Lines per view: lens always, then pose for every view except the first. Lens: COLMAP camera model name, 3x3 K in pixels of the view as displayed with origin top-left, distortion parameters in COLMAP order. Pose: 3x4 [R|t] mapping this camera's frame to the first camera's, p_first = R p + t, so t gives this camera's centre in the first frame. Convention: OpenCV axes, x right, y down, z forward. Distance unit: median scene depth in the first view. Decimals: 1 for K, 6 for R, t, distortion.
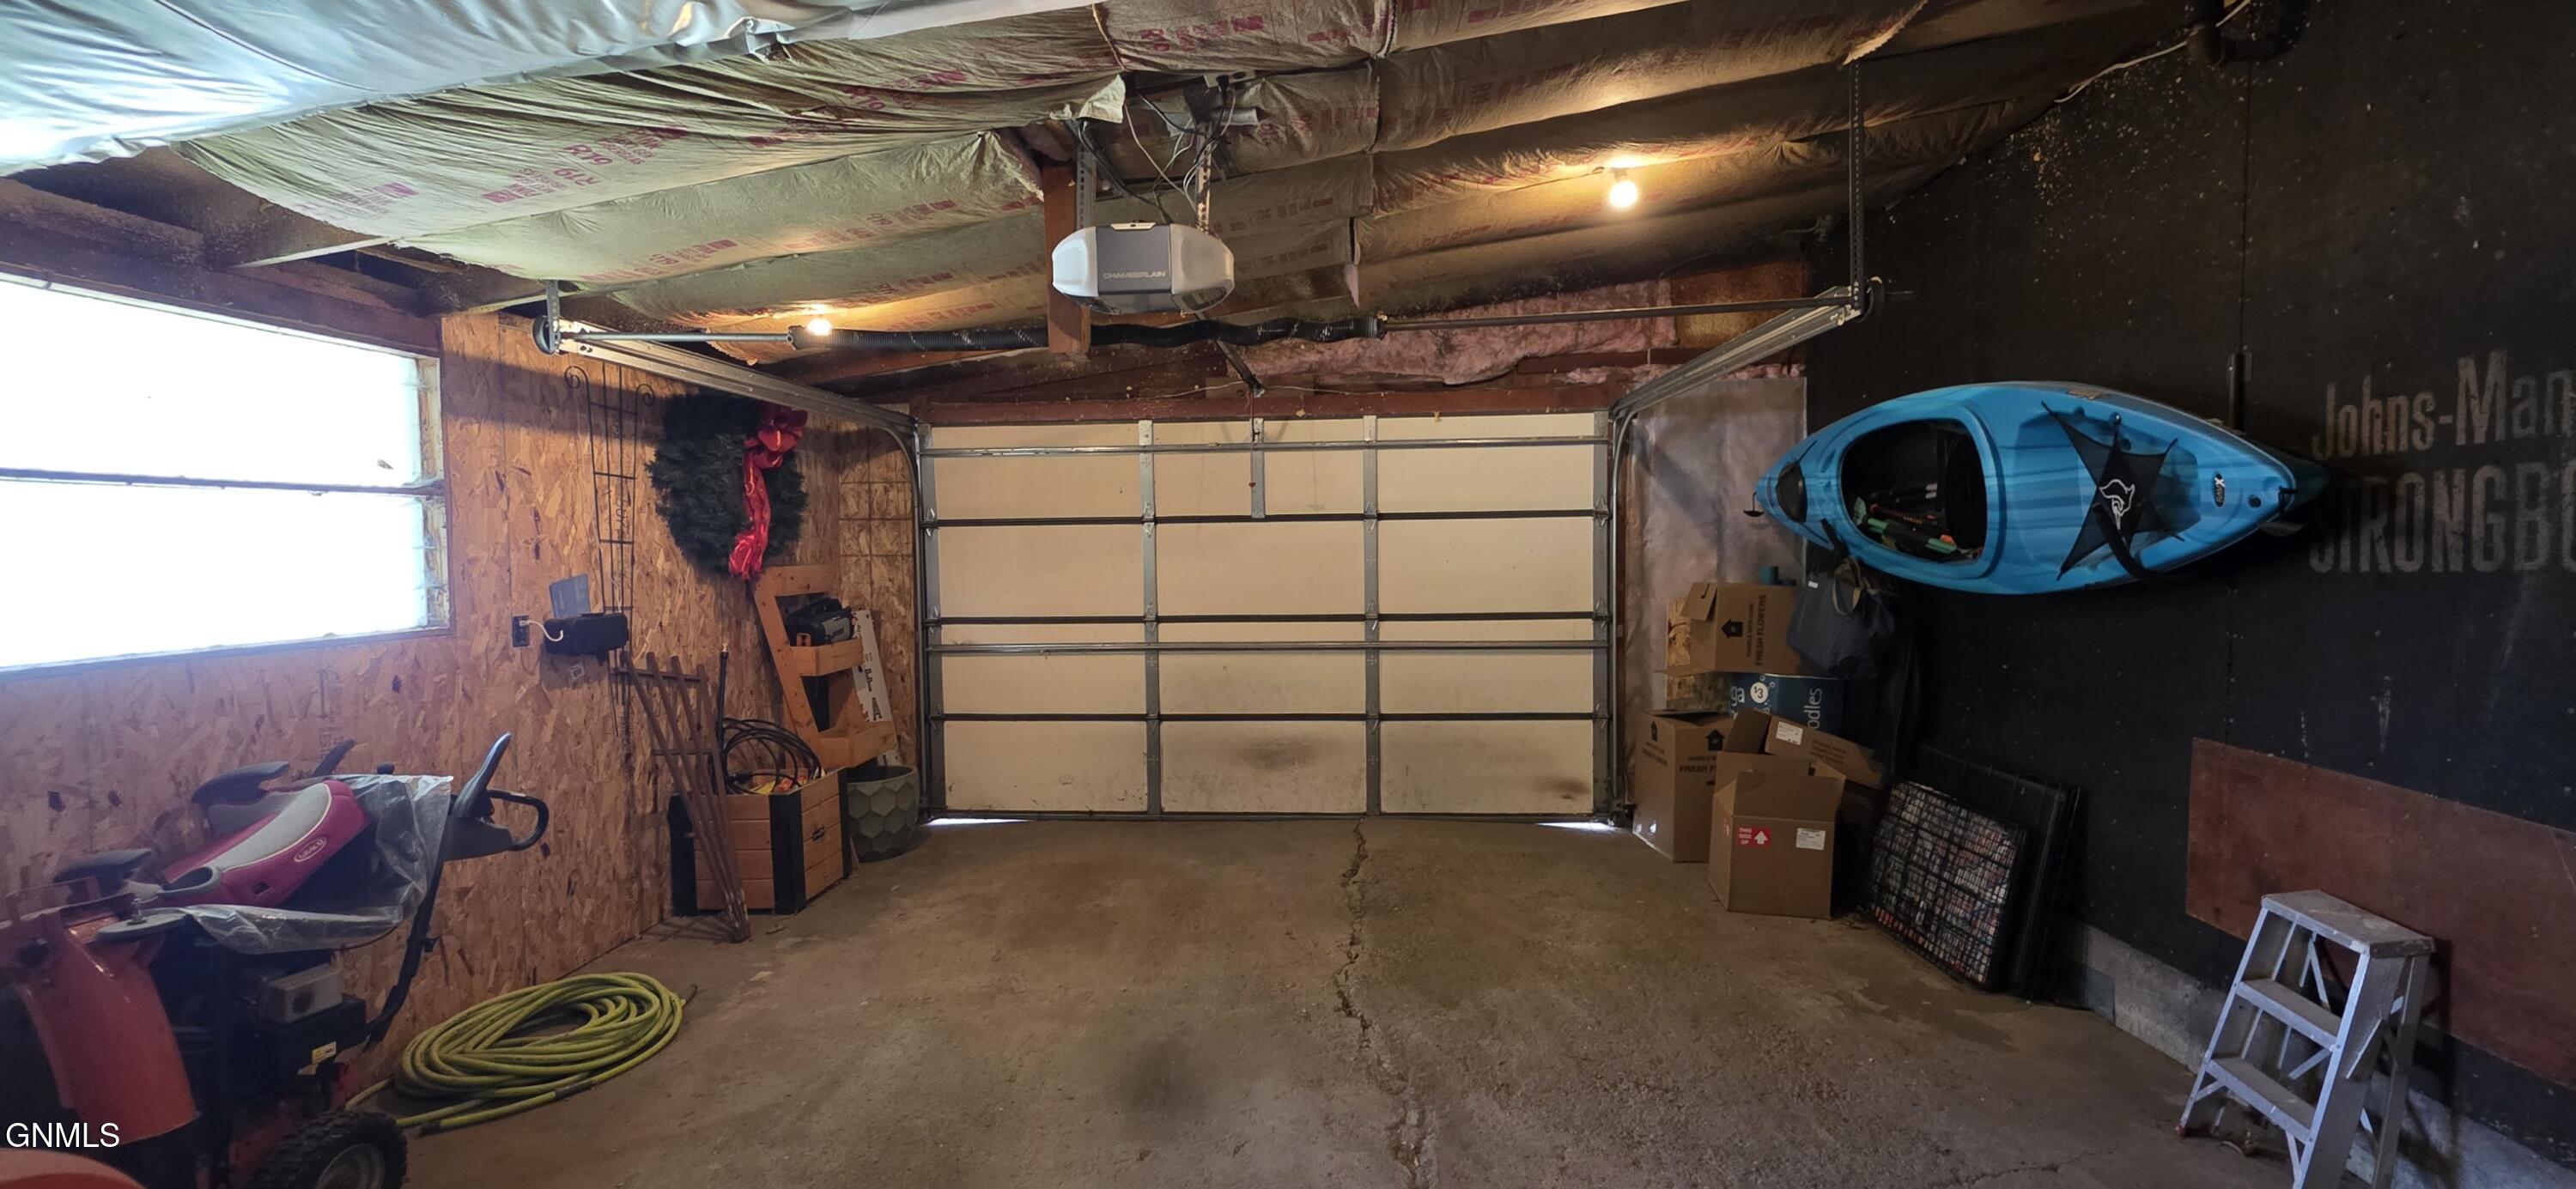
lens RADIAL K [[1030.1, 0, 1287.5], [0, 1030.1, 601.2], [0, 0, 1]] dist [-0.000168, -0.000445]
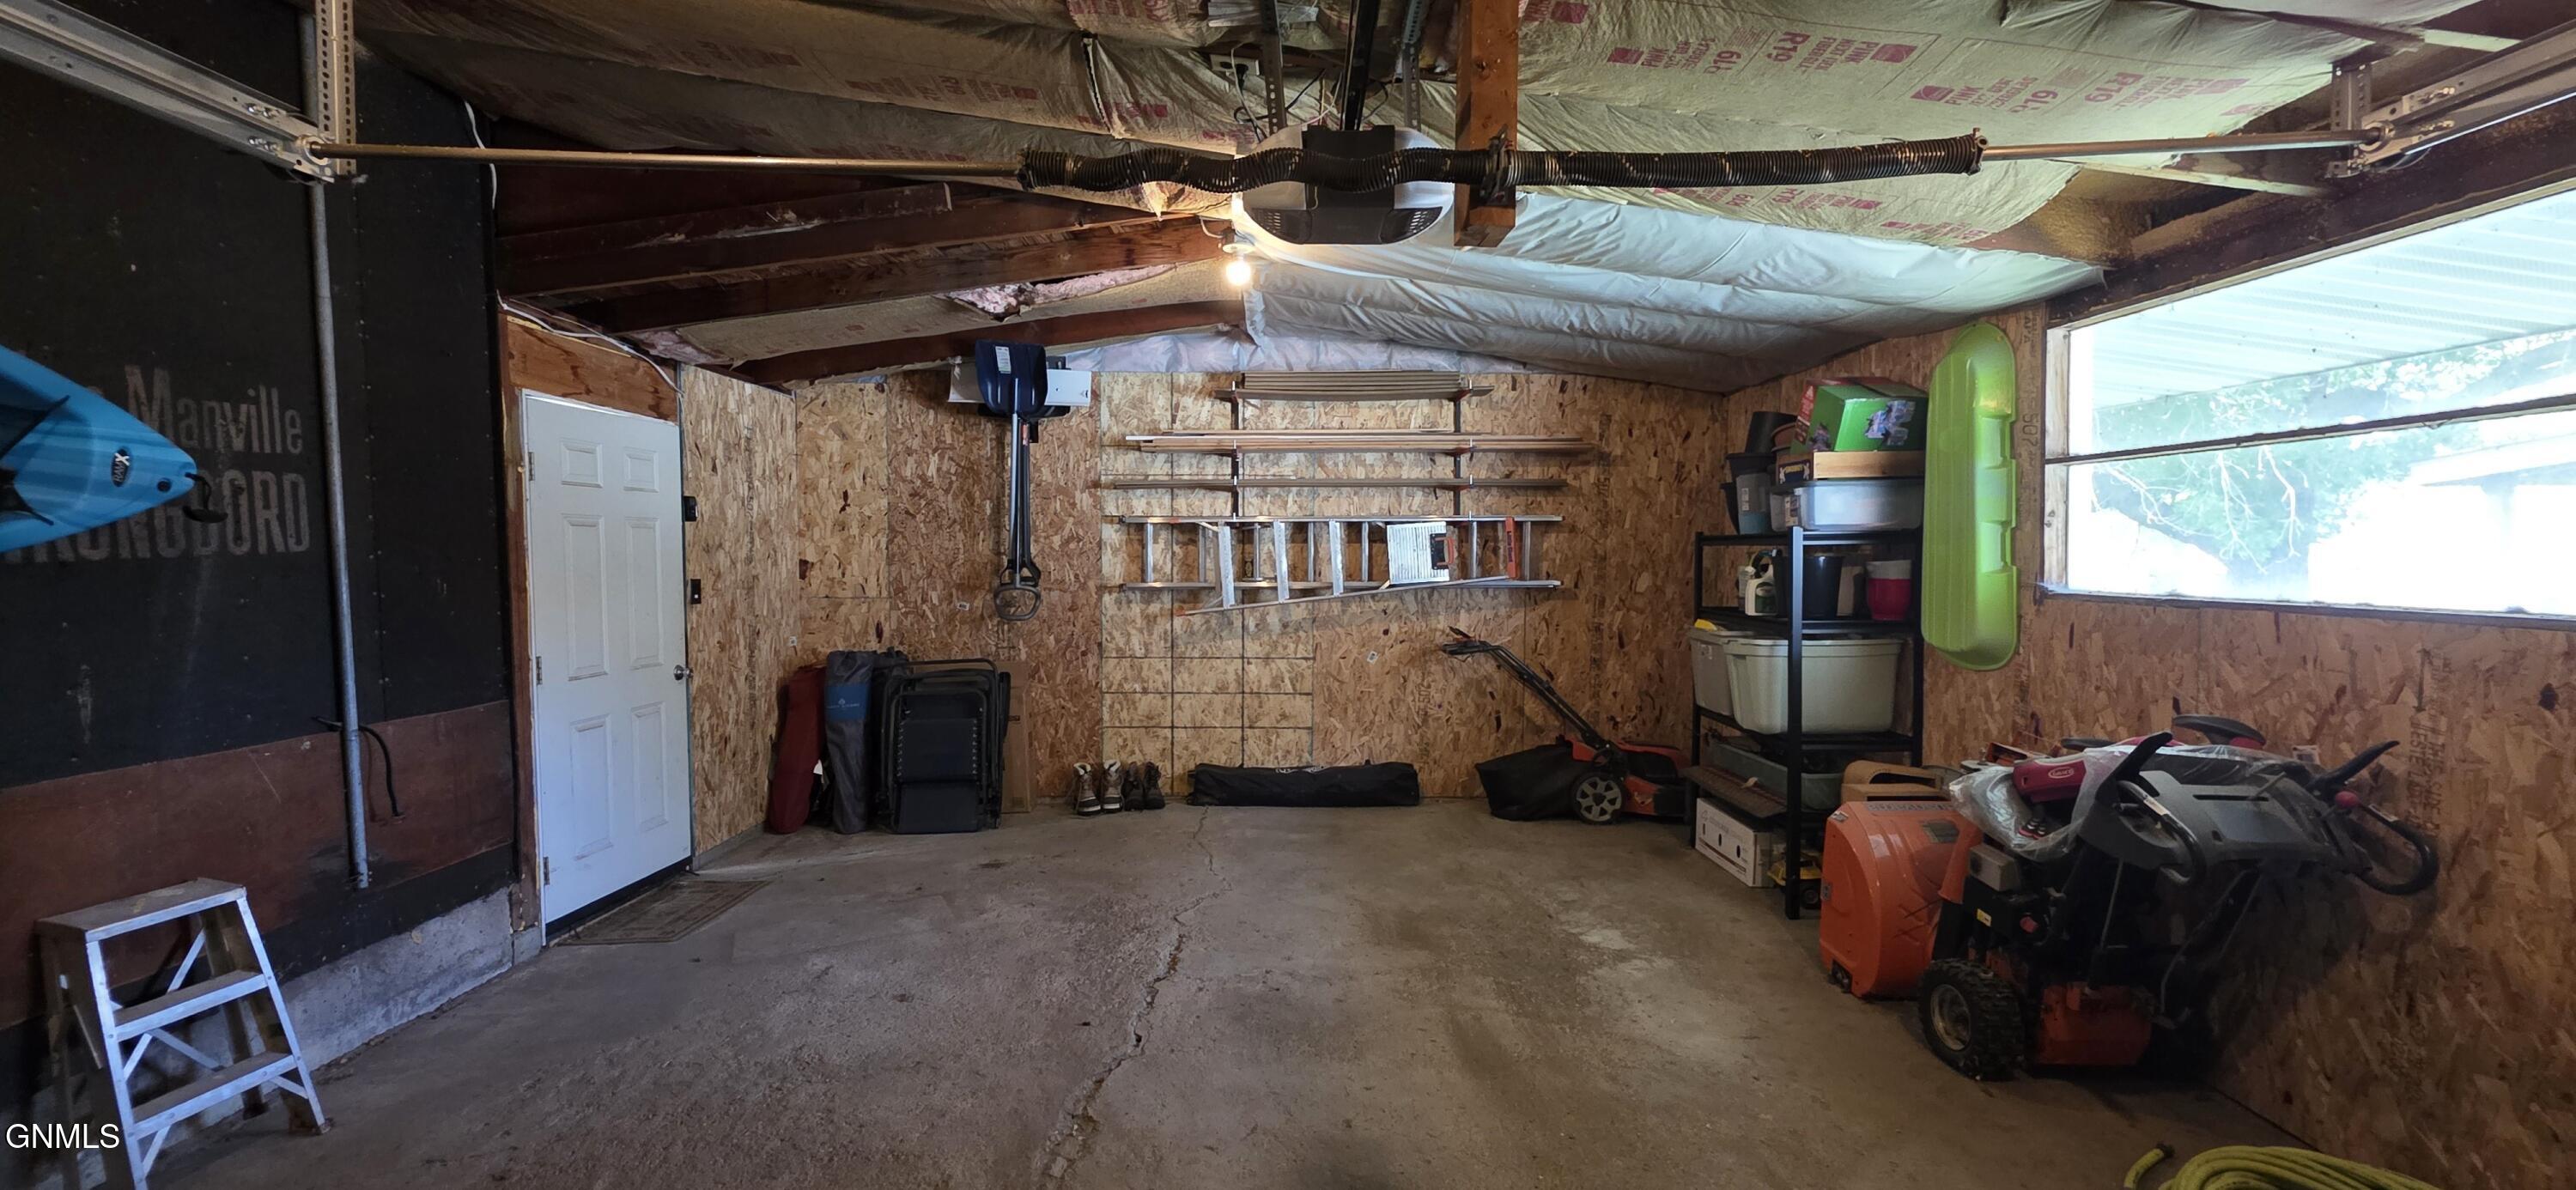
lens RADIAL K [[1030.2, 0, 1287.5], [0, 1030.2, 601.7], [0, 0, 1]] dist [-0.000168, -0.000445]
pose [[-0.998594, 0.020172, -0.049012, -0.049199], [0.014673, 0.993816, 0.110067, -0.087331], [0.050930, 0.109193, -0.992715, 2.201543]]
